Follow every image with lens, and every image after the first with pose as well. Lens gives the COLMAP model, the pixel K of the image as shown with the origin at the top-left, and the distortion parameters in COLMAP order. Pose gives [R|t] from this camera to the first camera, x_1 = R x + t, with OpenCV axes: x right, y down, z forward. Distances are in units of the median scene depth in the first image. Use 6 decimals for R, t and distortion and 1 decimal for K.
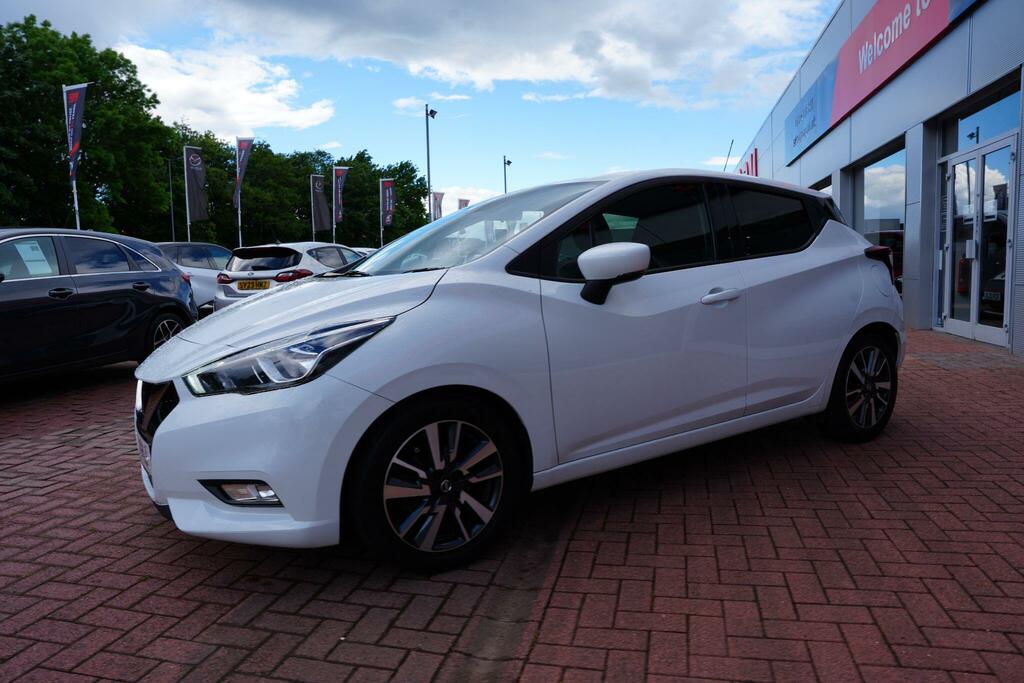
lens RADIAL K [[692.5, 0, 511.9], [0, 692.5, 337.9], [0, 0, 1]] dist [-0.108209, 0.079373]
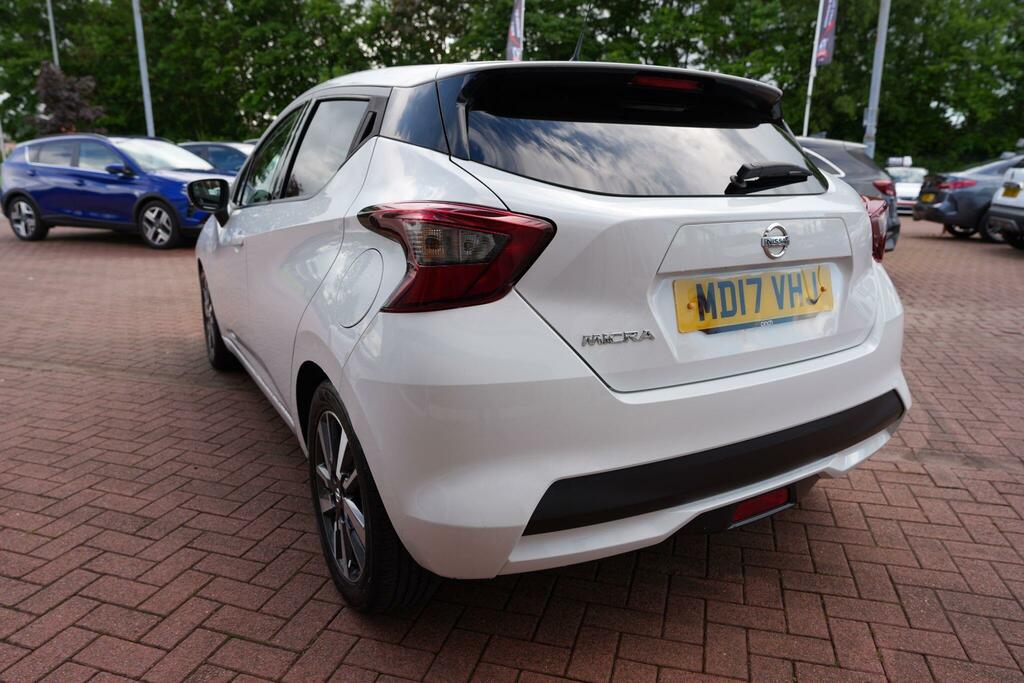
lens RADIAL K [[692.5, 0, 508.0], [0, 692.5, 340.1], [0, 0, 1]] dist [-0.108209, 0.079373]
pose [[-0.049137, 0.274945, -0.960204, 1.353050], [-0.107161, 0.954364, 0.278756, -0.254223], [0.993027, 0.116593, -0.017432, 1.576623]]
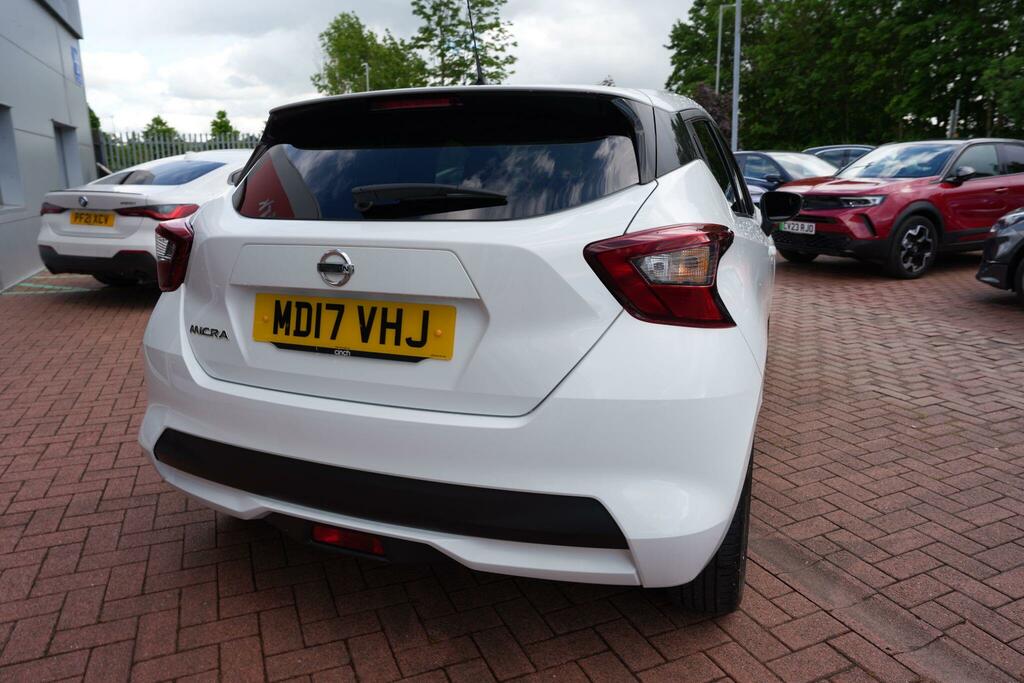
lens RADIAL K [[692.5, 0, 514.1], [0, 692.5, 340.7], [0, 0, 1]] dist [-0.108209, 0.079373]
pose [[-0.801534, 0.178570, -0.570663, 0.971264], [-0.026929, 0.942618, 0.332785, -0.333802], [0.597342, 0.282106, -0.750732, 2.321578]]
